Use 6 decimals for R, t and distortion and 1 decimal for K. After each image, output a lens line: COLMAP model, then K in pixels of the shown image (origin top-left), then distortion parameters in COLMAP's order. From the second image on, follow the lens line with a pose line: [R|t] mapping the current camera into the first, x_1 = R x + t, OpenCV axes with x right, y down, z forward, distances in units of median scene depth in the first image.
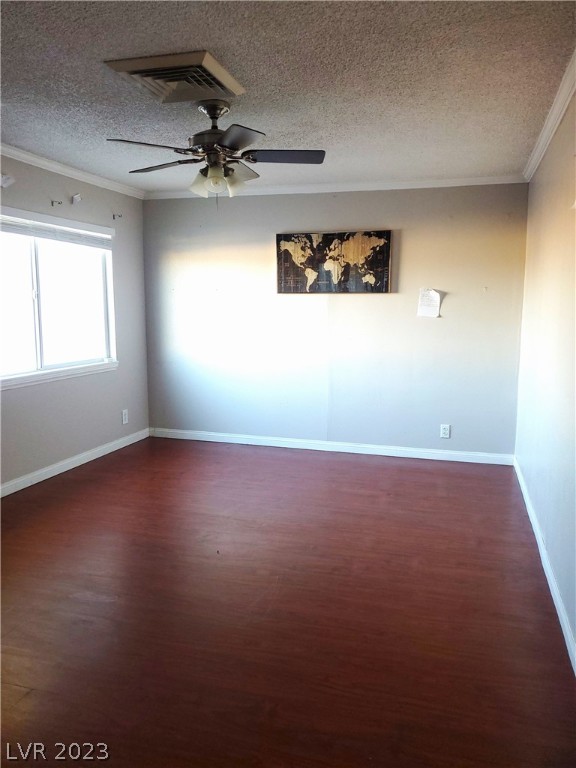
lens RADIAL K [[599.7, 0, 288.0], [0, 599.7, 384.0], [0, 0, 1]] dist [0.009434, -0.000060]
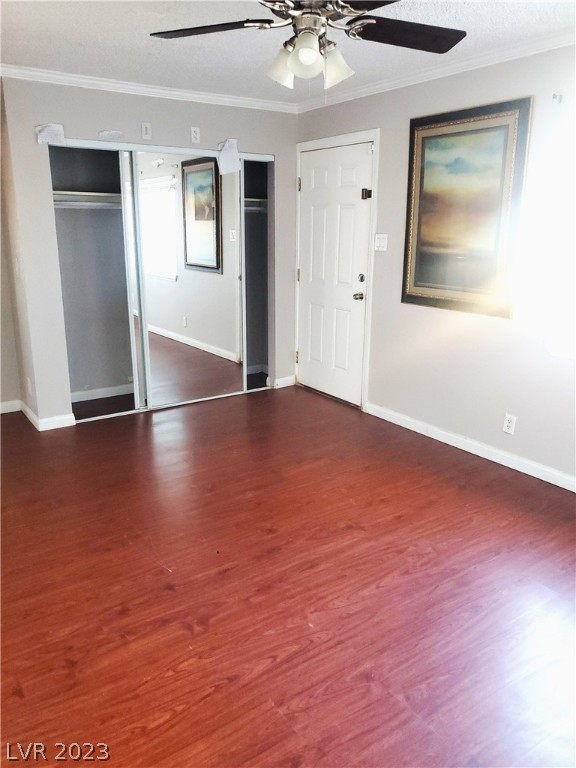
lens RADIAL K [[599.7, 0, 288.0], [0, 599.7, 384.0], [0, 0, 1]] dist [0.009434, -0.000060]
pose [[-0.636912, 0.193770, -0.746188, 0.429140], [-0.108929, 0.935569, 0.335925, -0.214944], [0.763202, 0.295236, -0.574768, 1.426177]]
